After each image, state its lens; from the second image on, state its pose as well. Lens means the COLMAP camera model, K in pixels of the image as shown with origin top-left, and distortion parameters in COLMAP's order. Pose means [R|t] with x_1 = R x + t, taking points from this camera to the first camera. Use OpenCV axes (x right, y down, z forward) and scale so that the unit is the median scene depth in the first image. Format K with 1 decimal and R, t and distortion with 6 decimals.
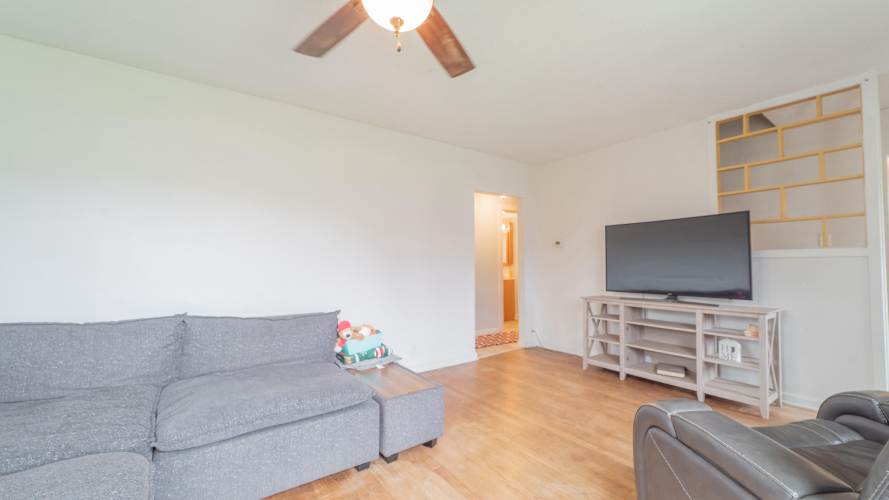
lens RADIAL K [[349.9, 0, 450.2], [0, 349.9, 250.0], [0, 0, 1]] dist [-0.010121, -0.000160]
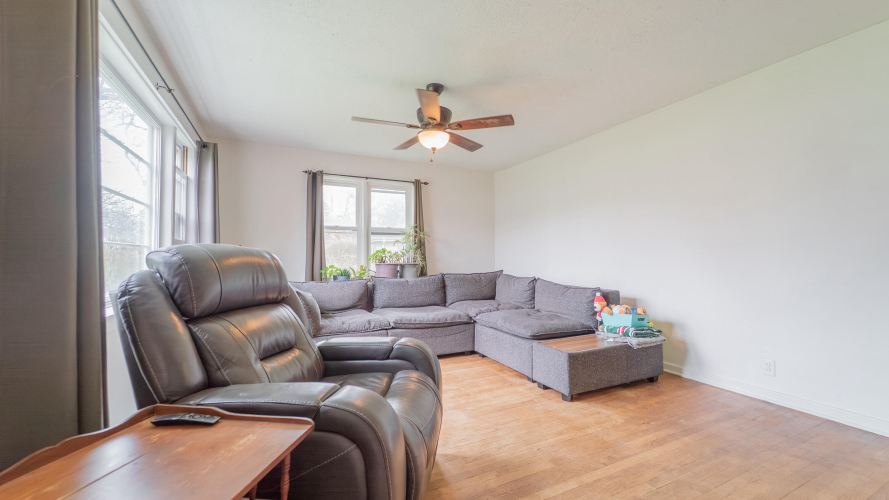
lens RADIAL K [[349.9, 0, 450.2], [0, 349.9, 250.0], [0, 0, 1]] dist [-0.010121, -0.000160]
pose [[-0.167506, -0.011967, -0.985798, 1.240053], [0.035850, 0.999191, -0.018221, 0.052027], [0.985219, -0.038393, -0.166942, 0.846607]]
